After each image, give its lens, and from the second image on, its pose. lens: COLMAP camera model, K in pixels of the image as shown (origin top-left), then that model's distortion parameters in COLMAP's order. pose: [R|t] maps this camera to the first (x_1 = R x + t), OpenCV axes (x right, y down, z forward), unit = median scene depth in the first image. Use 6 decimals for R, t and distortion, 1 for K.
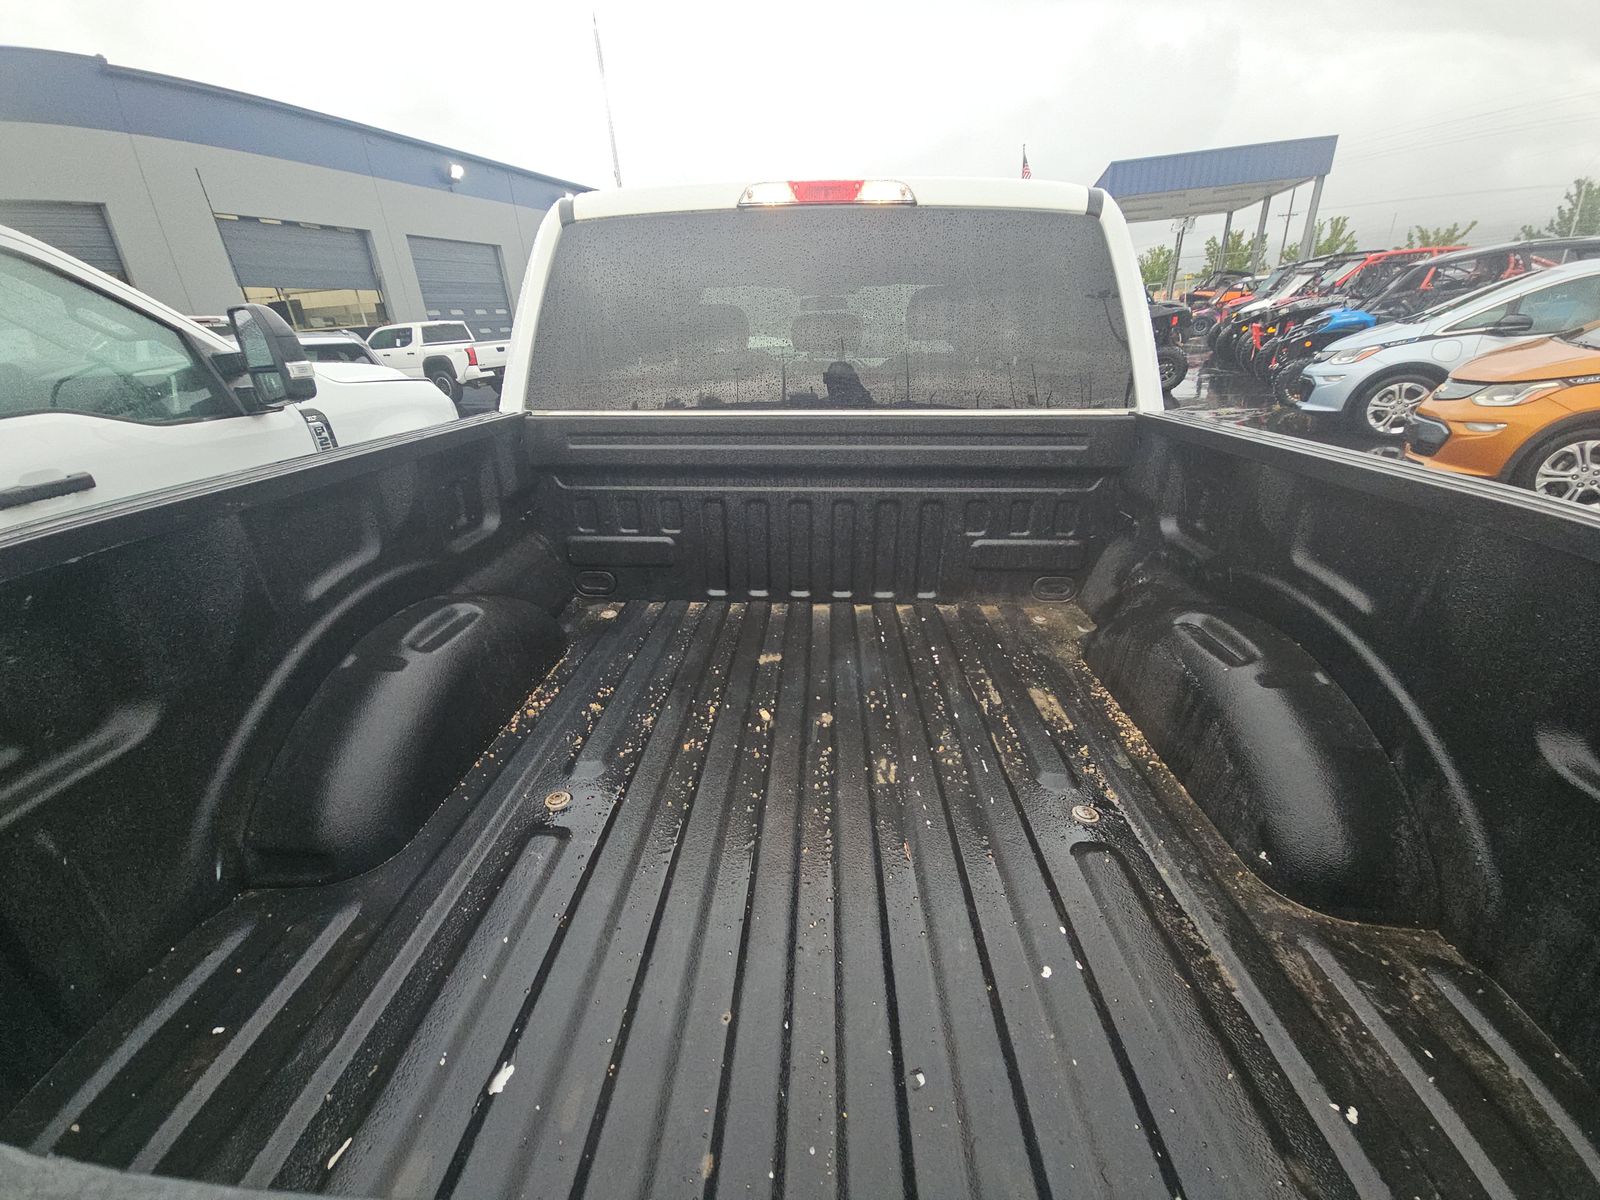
lens RADIAL K [[641.1, 0, 801.8], [0, 641.1, 610.7], [0, 0, 1]] dist [0.042714, -0.025072]
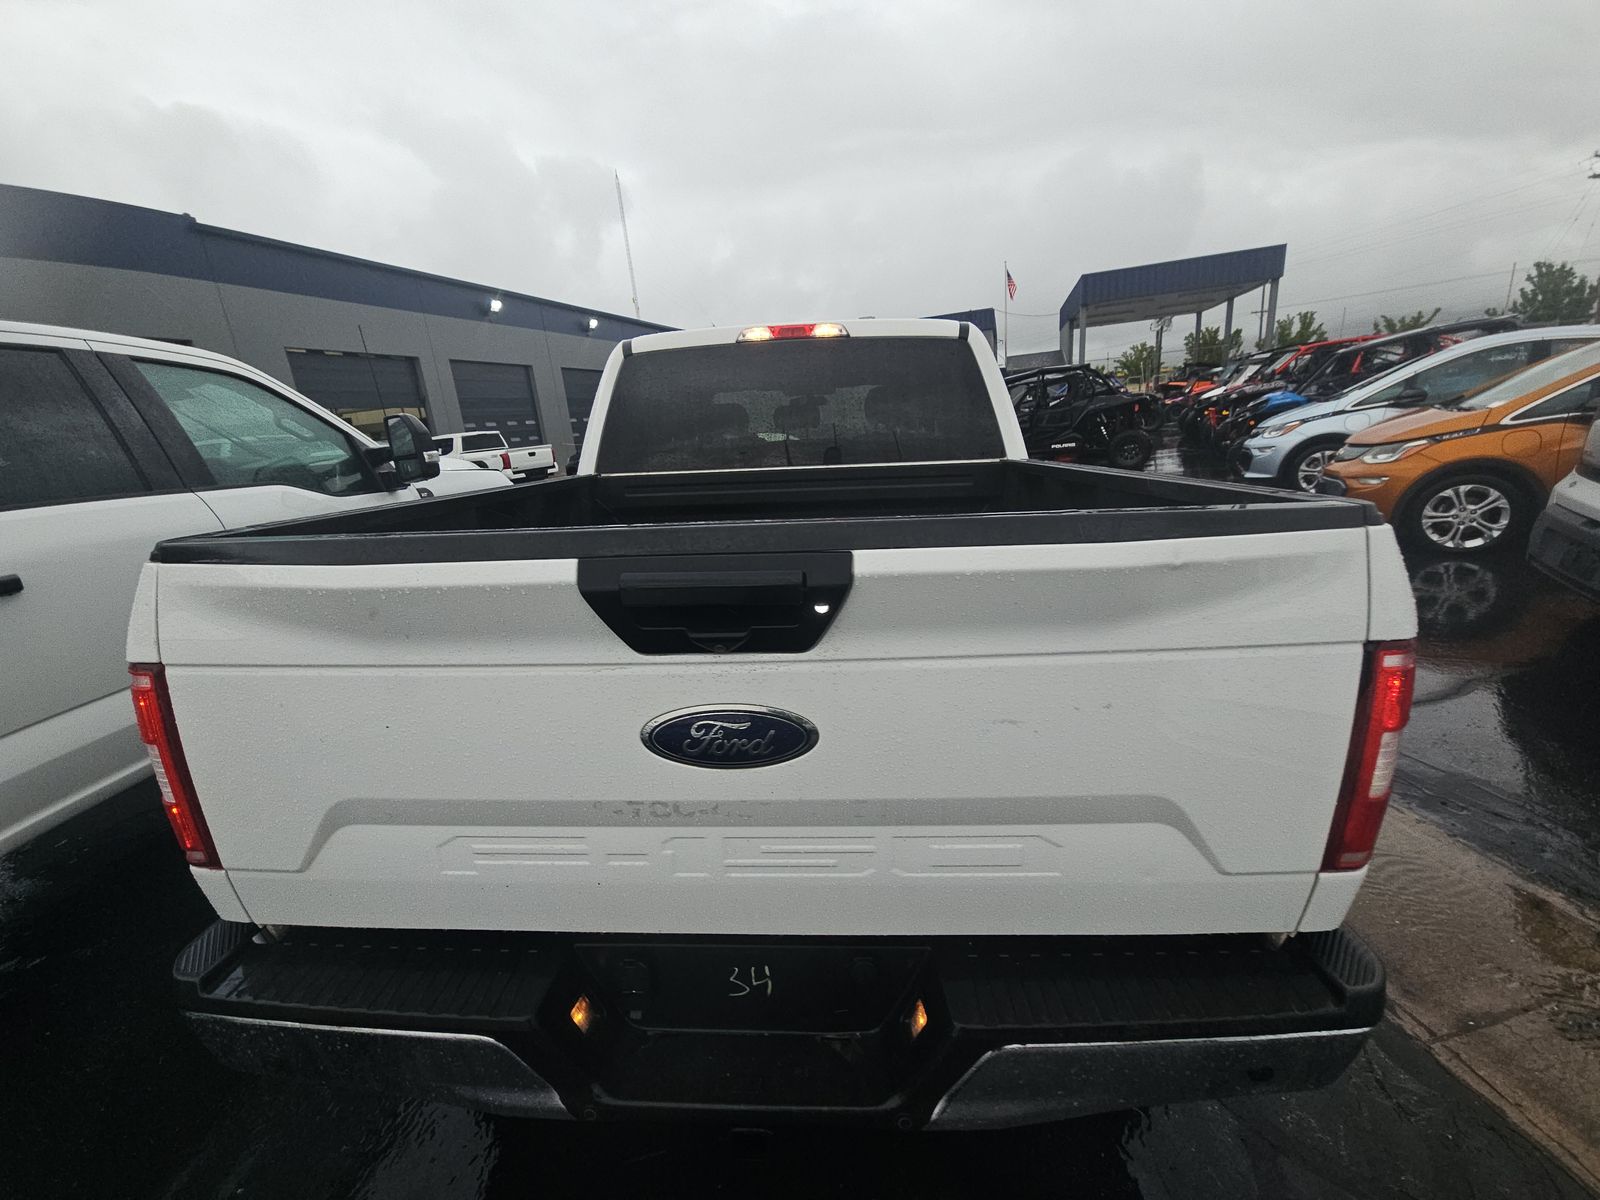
lens RADIAL K [[644.7, 0, 799.4], [0, 644.7, 608.5], [0, 0, 1]] dist [0.026106, -0.015571]
pose [[0.999376, -0.027891, -0.021665, 0.013994], [0.024620, 0.990007, -0.138854, 0.047491], [0.025321, 0.138234, 0.990076, -0.091284]]
